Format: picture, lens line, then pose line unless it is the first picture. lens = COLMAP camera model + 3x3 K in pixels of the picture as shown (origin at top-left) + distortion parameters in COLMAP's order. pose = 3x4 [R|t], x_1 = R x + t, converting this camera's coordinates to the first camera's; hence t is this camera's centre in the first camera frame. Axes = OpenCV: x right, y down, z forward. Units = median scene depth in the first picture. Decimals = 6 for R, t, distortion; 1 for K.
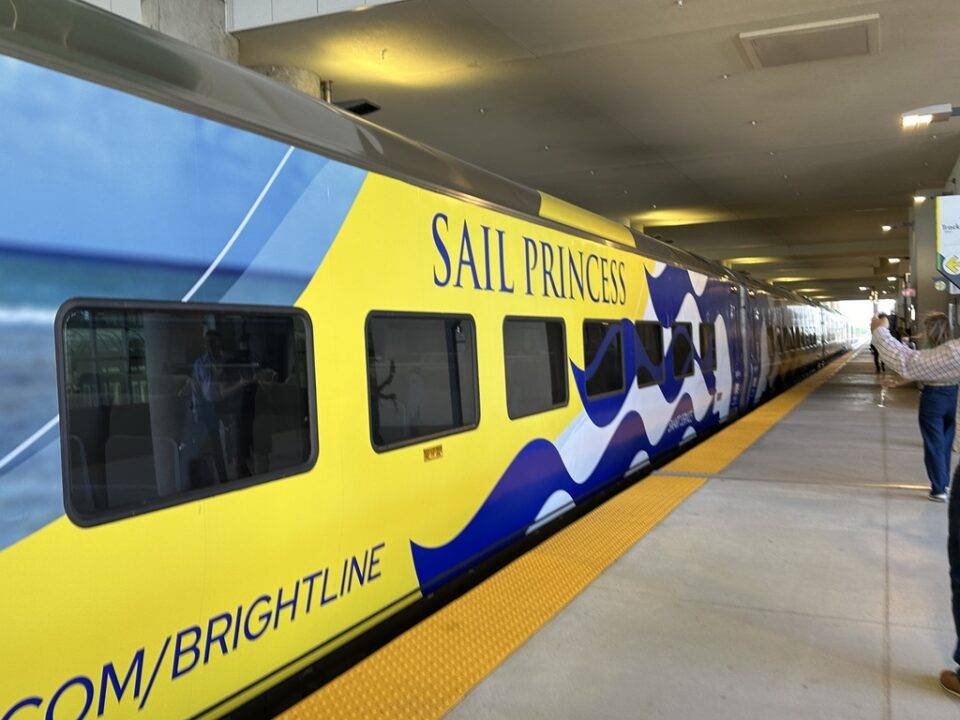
lens RADIAL K [[896.7, 0, 480.0], [0, 896.7, 360.0], [0, 0, 1]] dist [0.011741, 0.008817]
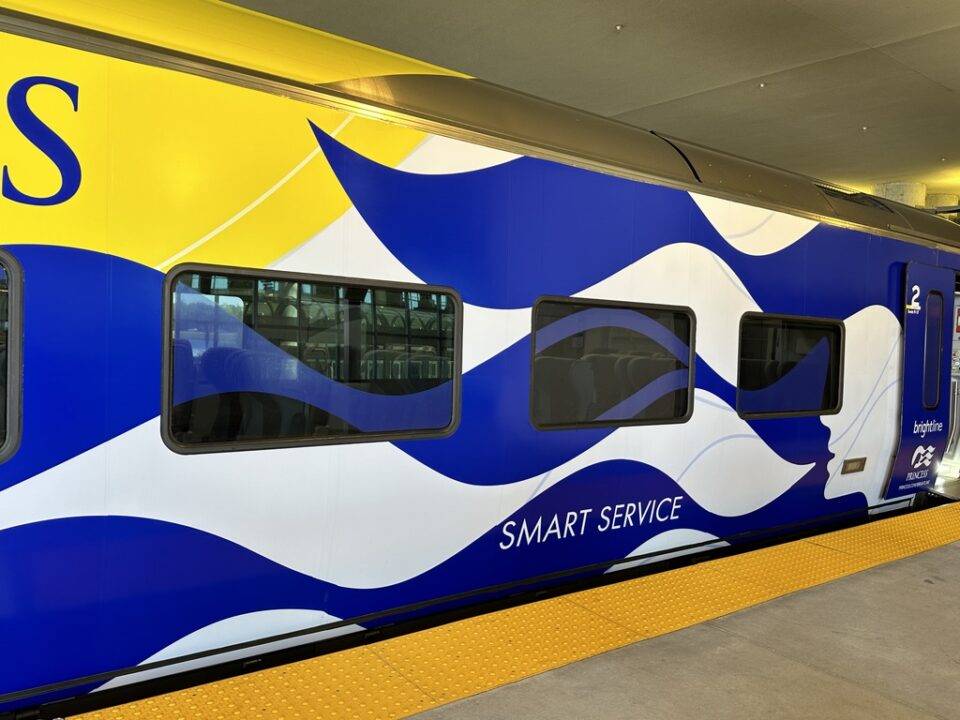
lens RADIAL K [[542.2, 0, 480.0], [0, 542.2, 337.2], [0, 0, 1]] dist [-0.000265, -0.000283]
pose [[0.788344, 0.083245, -0.609577, 0.301574], [-0.086570, 0.995955, 0.024052, -0.022613], [0.609114, 0.033810, 0.792362, 0.672307]]
